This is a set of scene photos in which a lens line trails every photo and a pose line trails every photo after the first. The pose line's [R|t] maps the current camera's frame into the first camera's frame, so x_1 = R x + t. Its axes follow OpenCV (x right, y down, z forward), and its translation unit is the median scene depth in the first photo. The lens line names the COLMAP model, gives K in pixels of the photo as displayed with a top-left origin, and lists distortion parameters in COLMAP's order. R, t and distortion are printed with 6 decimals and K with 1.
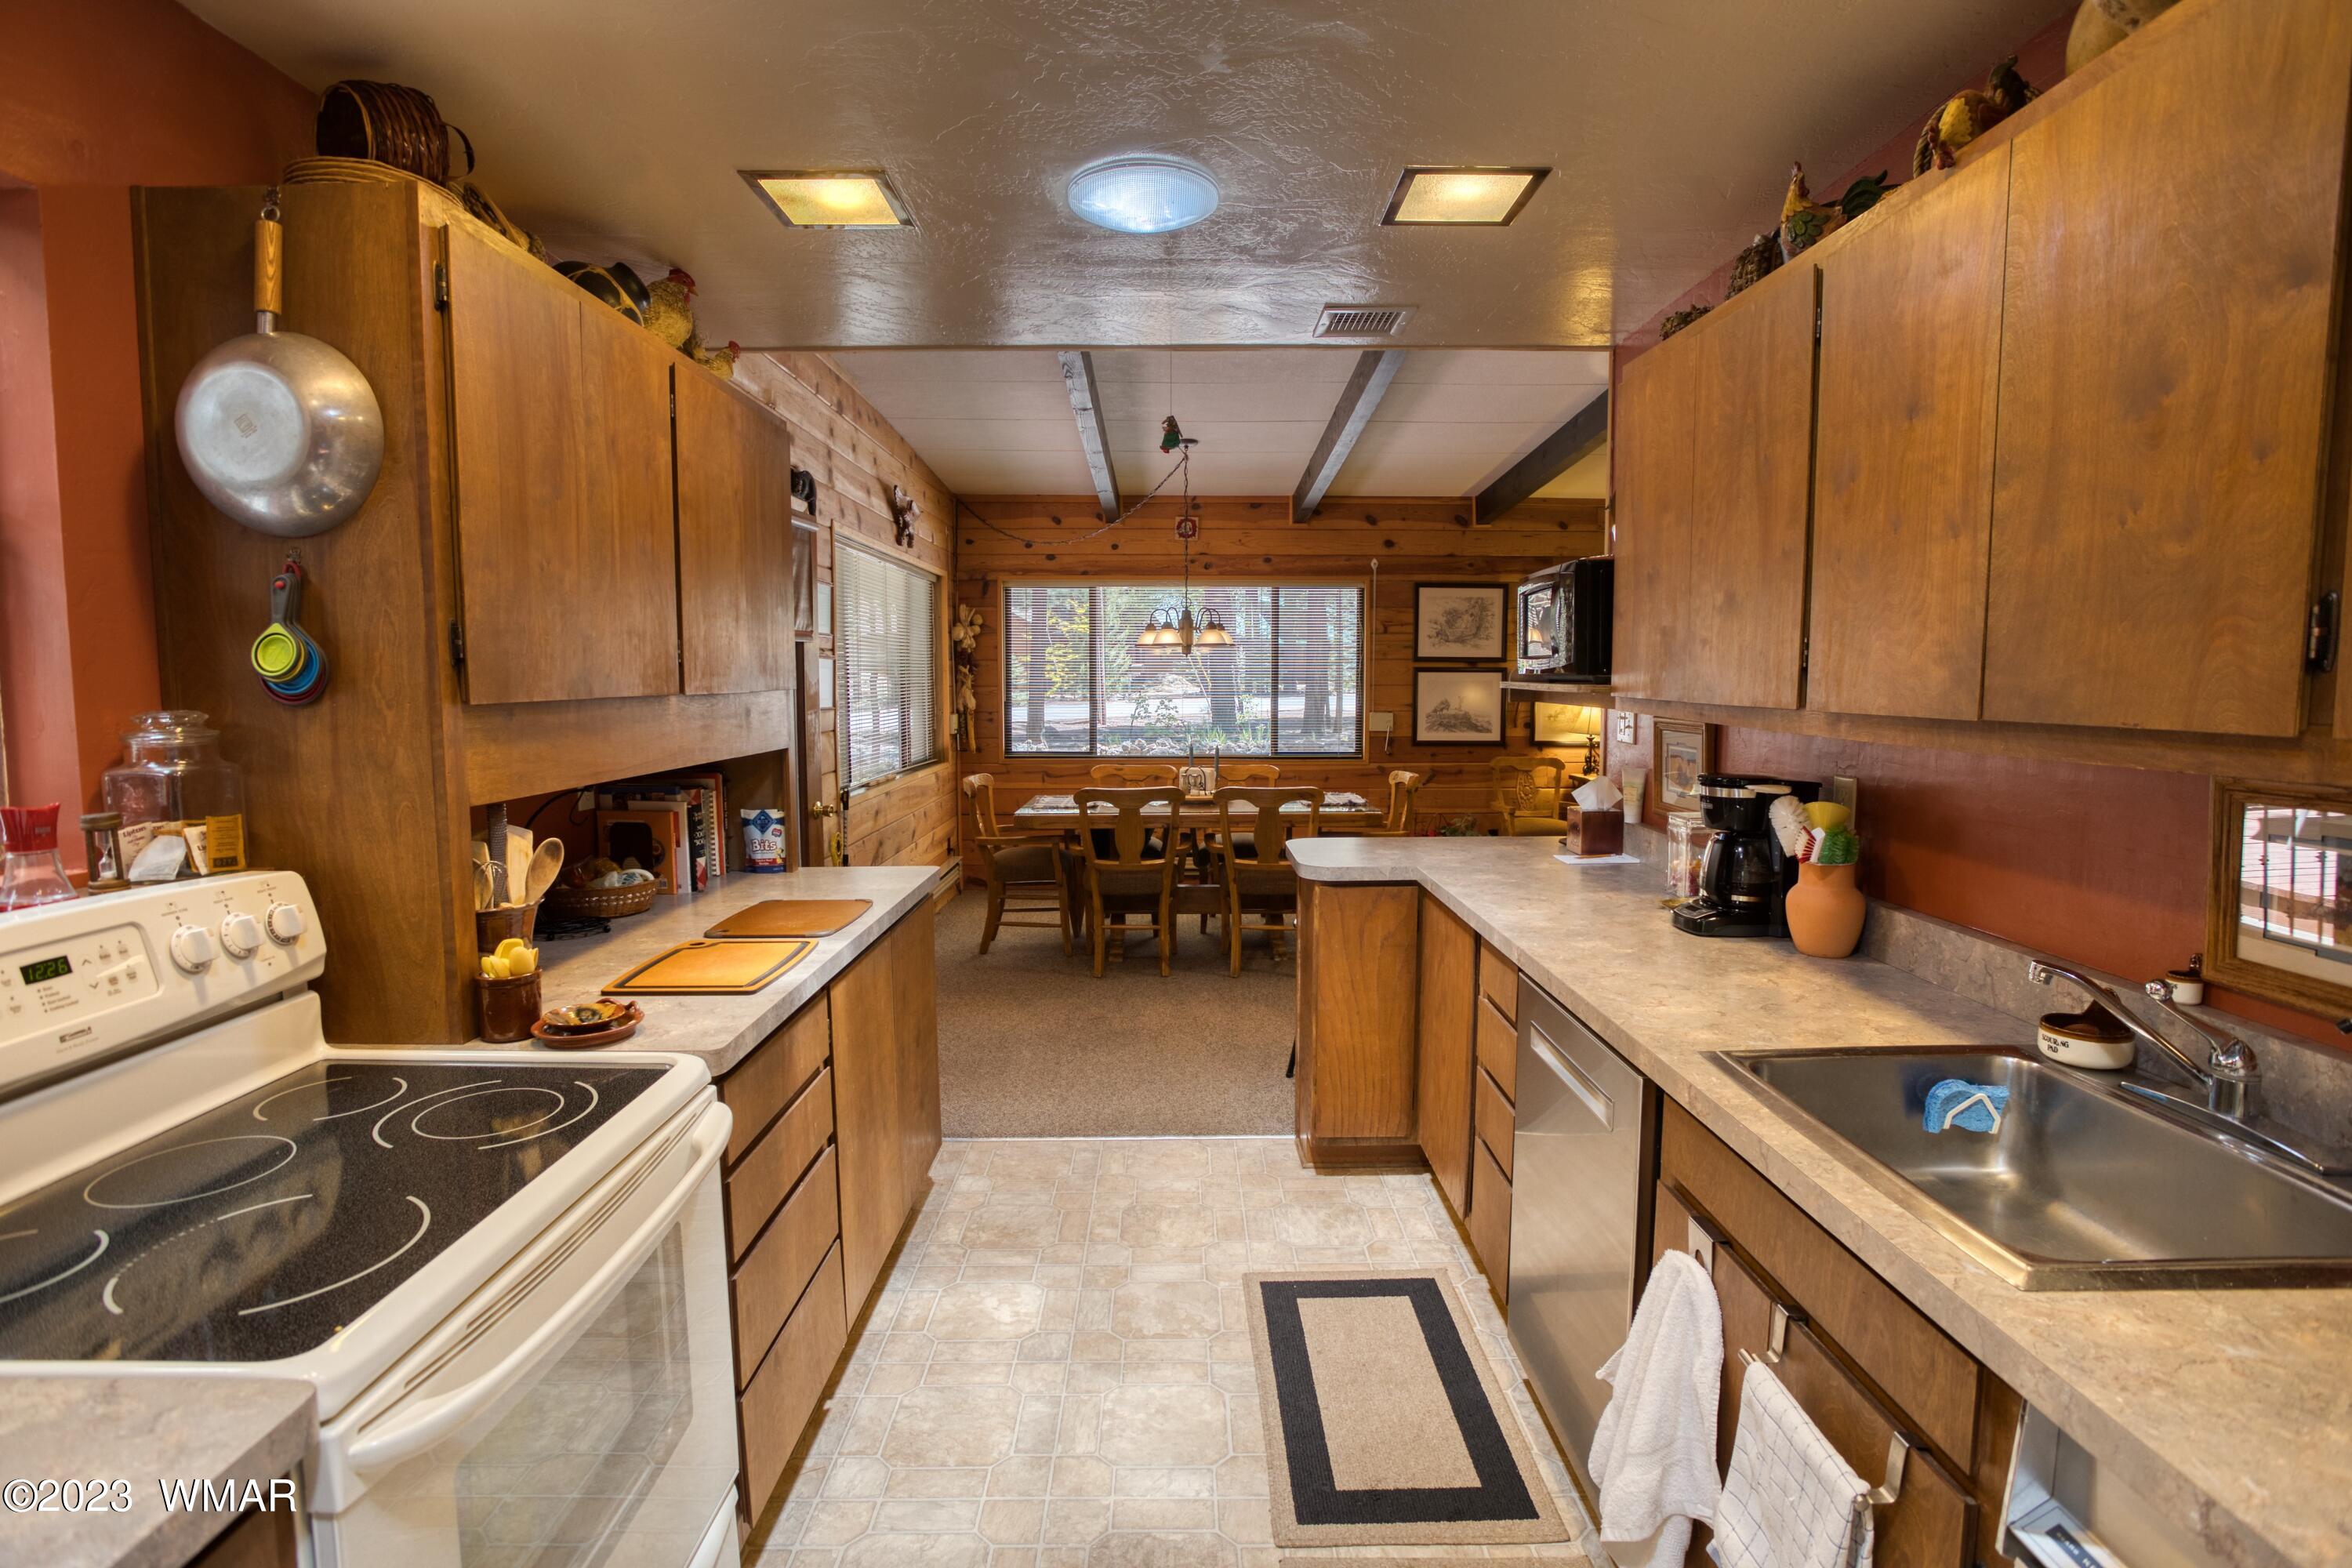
lens RADIAL K [[1183.1, 0, 1187.9], [0, 1183.1, 766.6], [0, 0, 1]] dist [-0.024709, 0.010122]
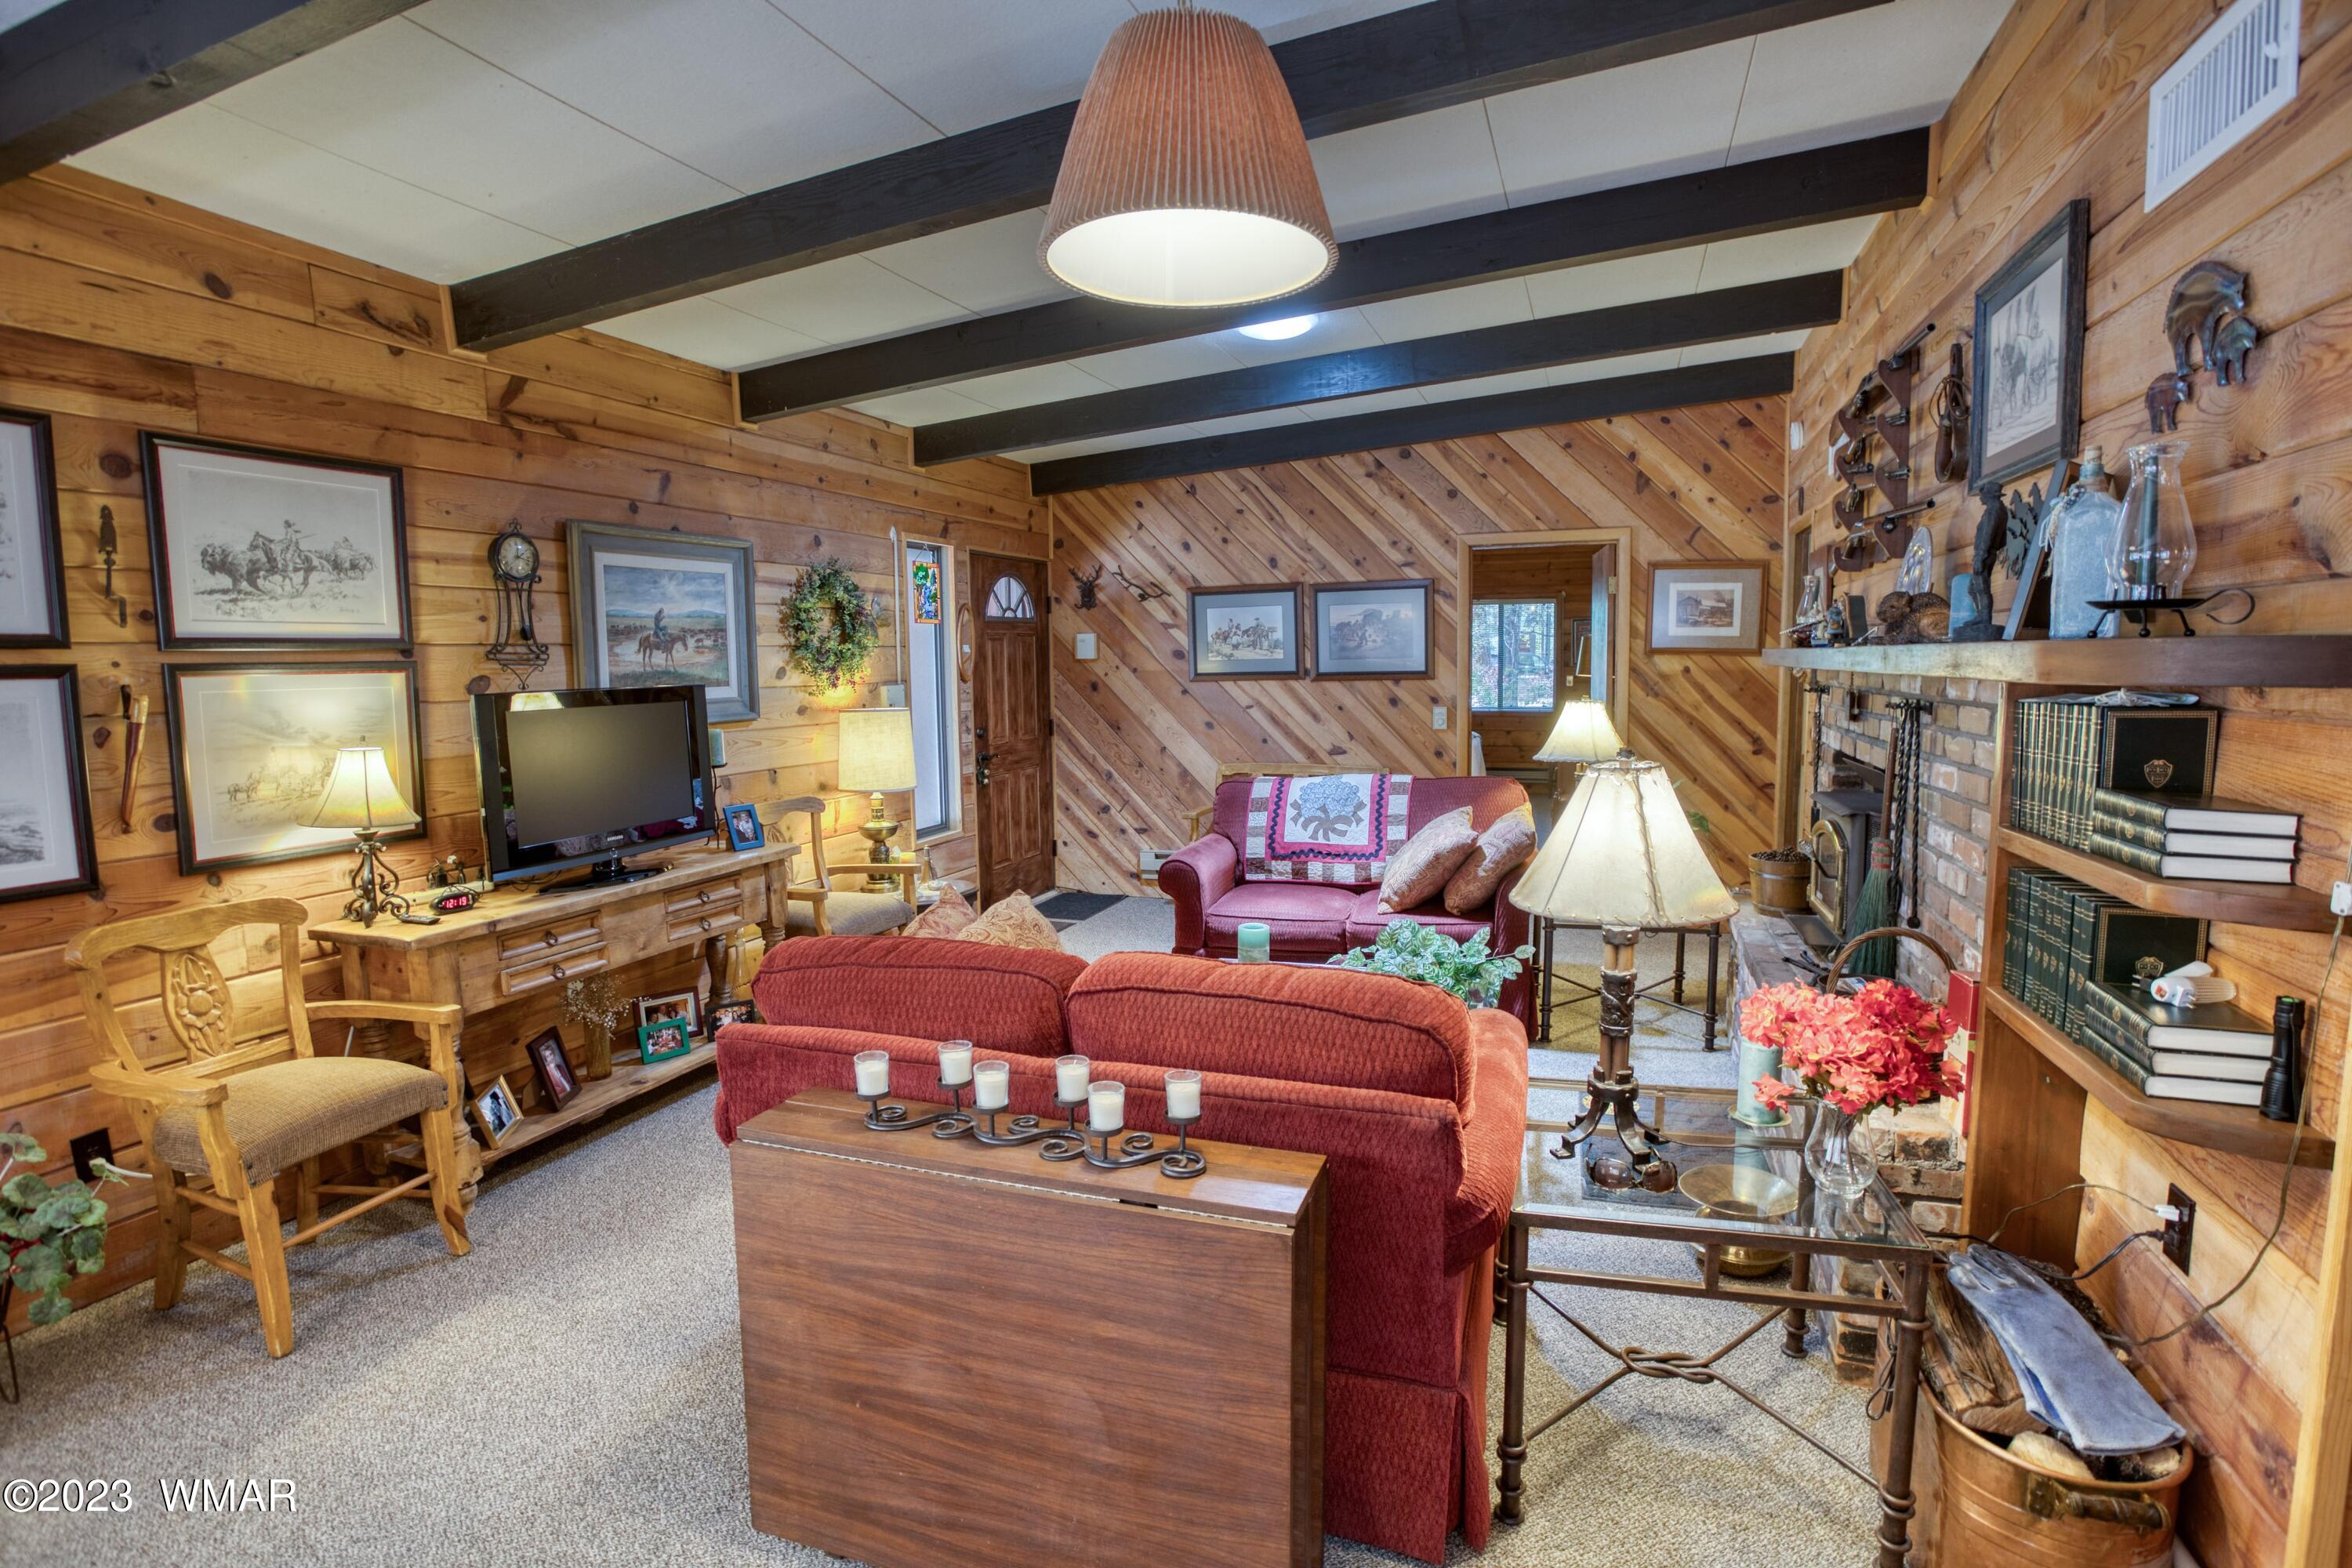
lens RADIAL K [[1183.1, 0, 1192.9], [0, 1183.1, 783.0], [0, 0, 1]] dist [-0.024709, 0.010122]
pose [[0.343816, -0.100422, 0.933652, 0.061741], [0.080078, 0.993779, 0.077401, -0.049905], [-0.935616, 0.048153, 0.349719, 0.579492]]
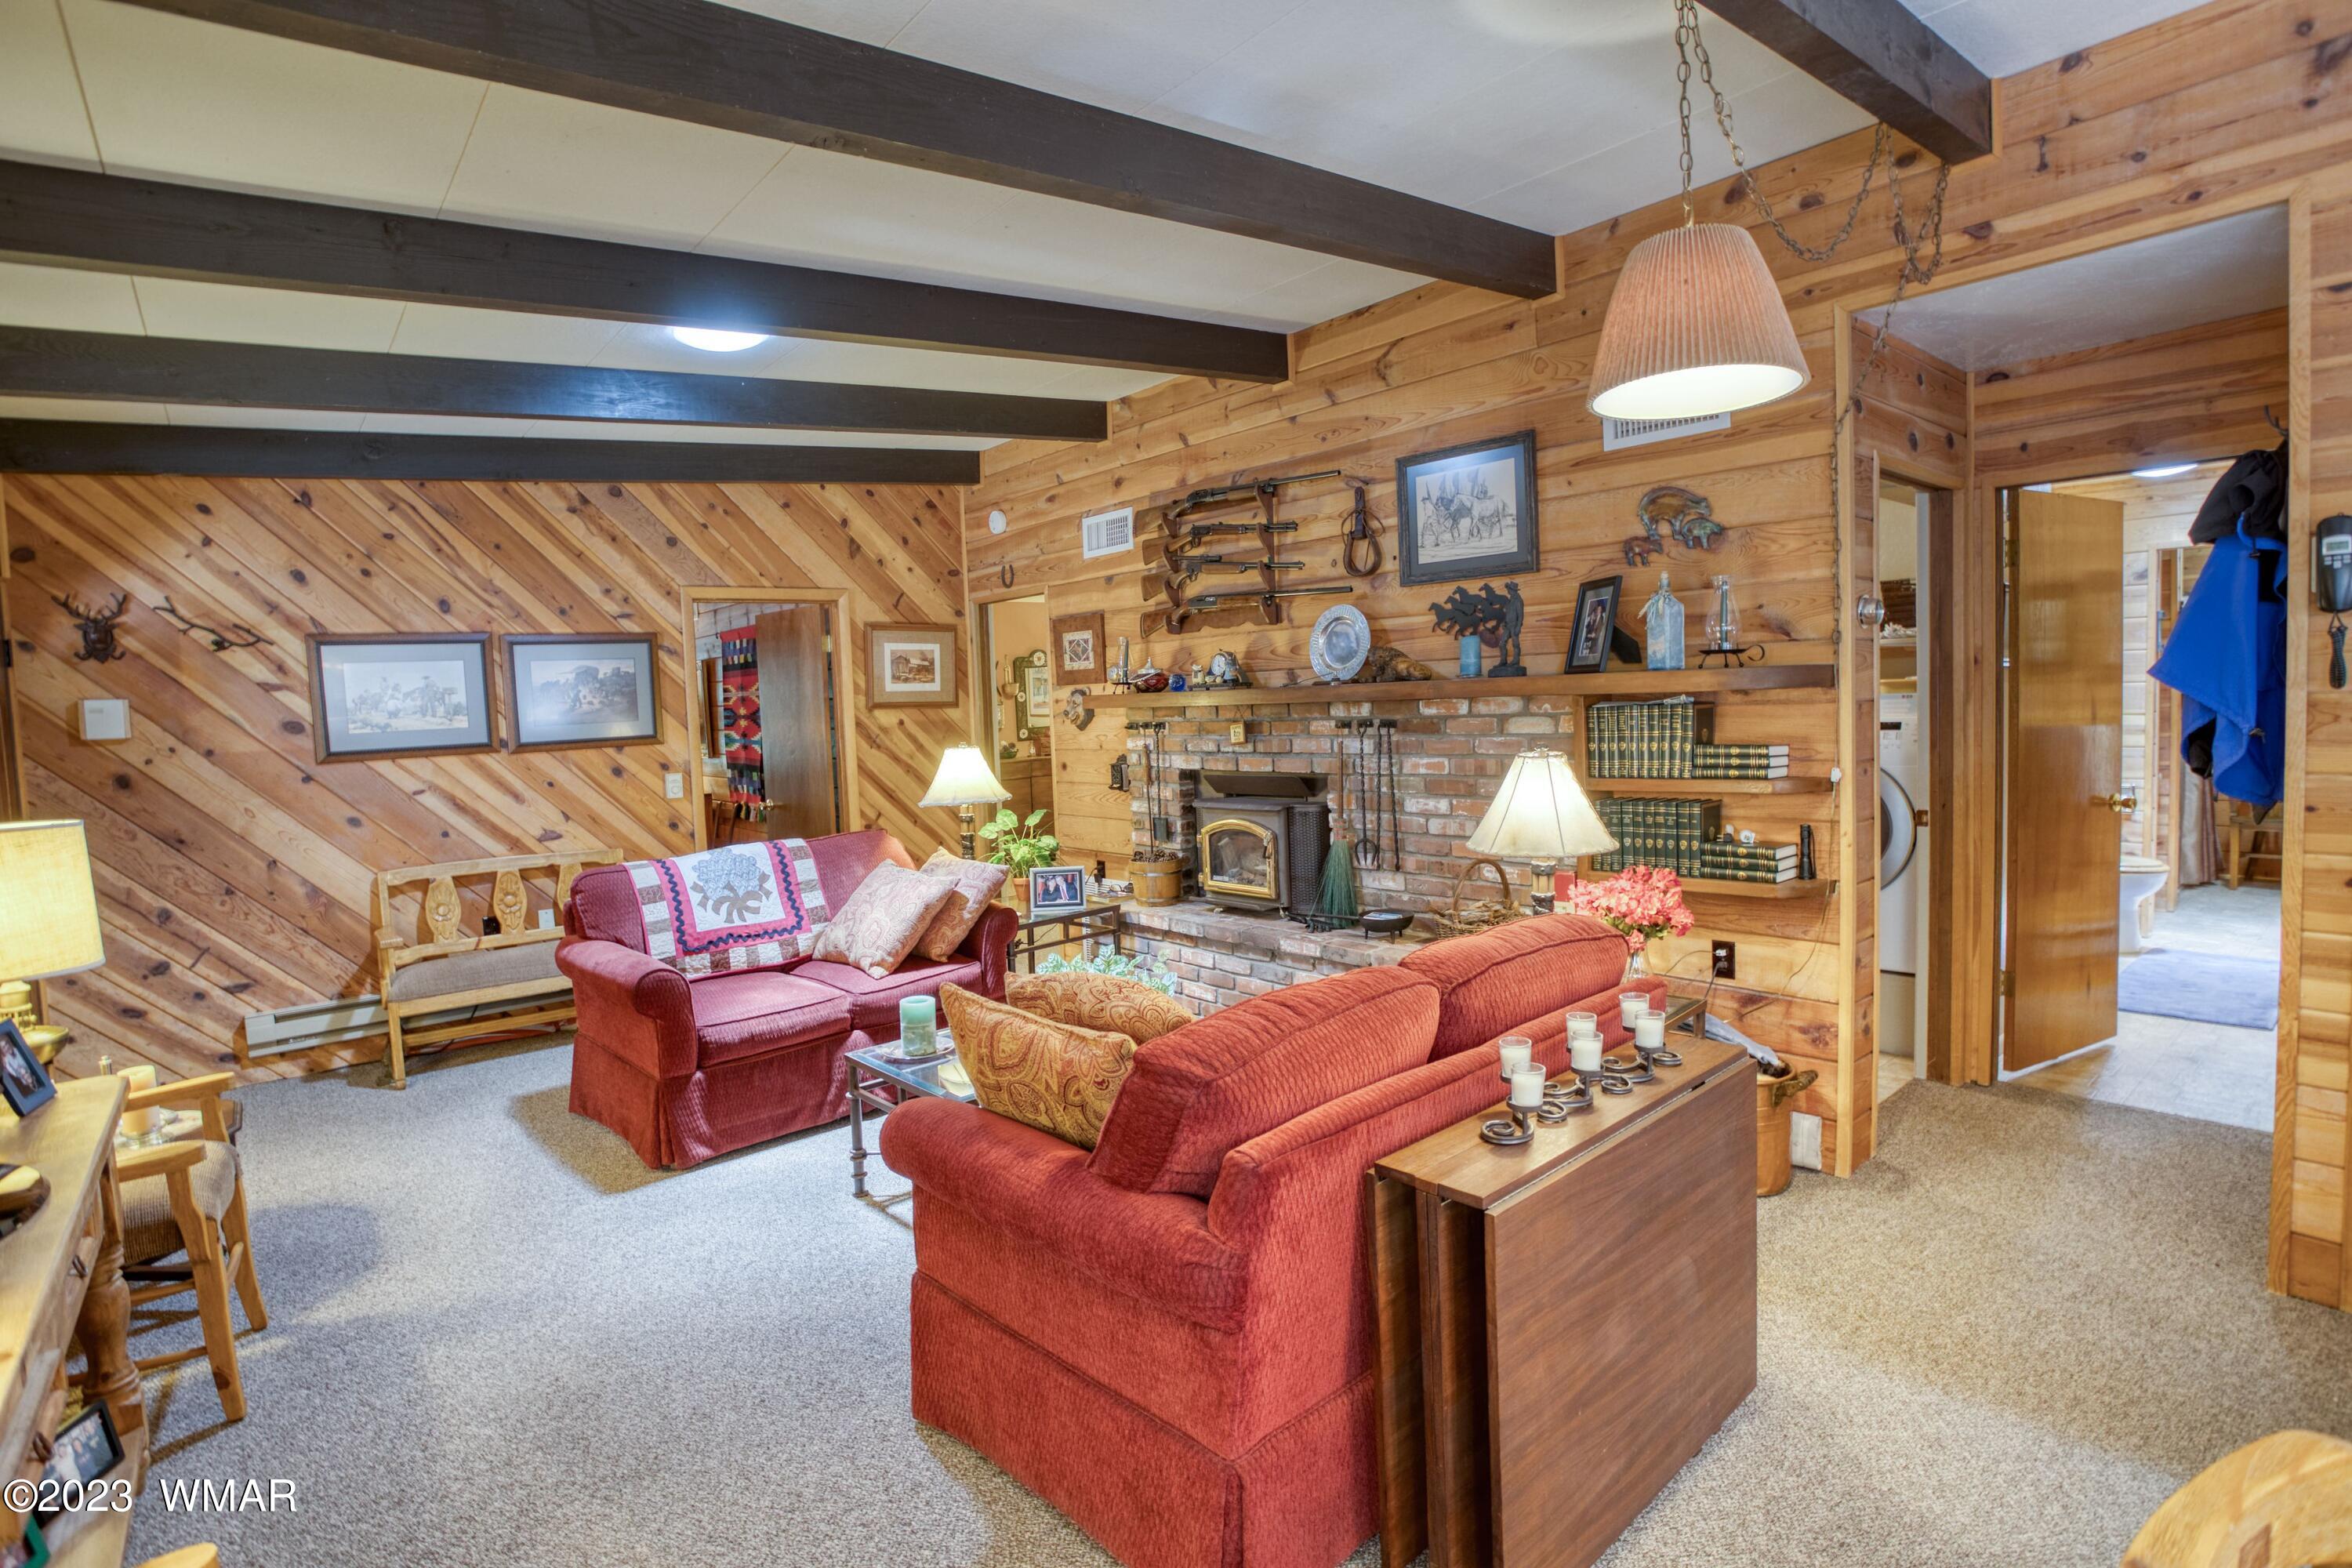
lens RADIAL K [[1183.1, 0, 1194.4], [0, 1183.1, 776.1], [0, 0, 1]] dist [-0.024709, 0.010122]
pose [[-0.629387, -0.024206, 0.776715, 0.150917], [0.099971, 0.988687, 0.111821, -0.092287], [-0.770634, 0.148028, -0.619847, 1.174953]]
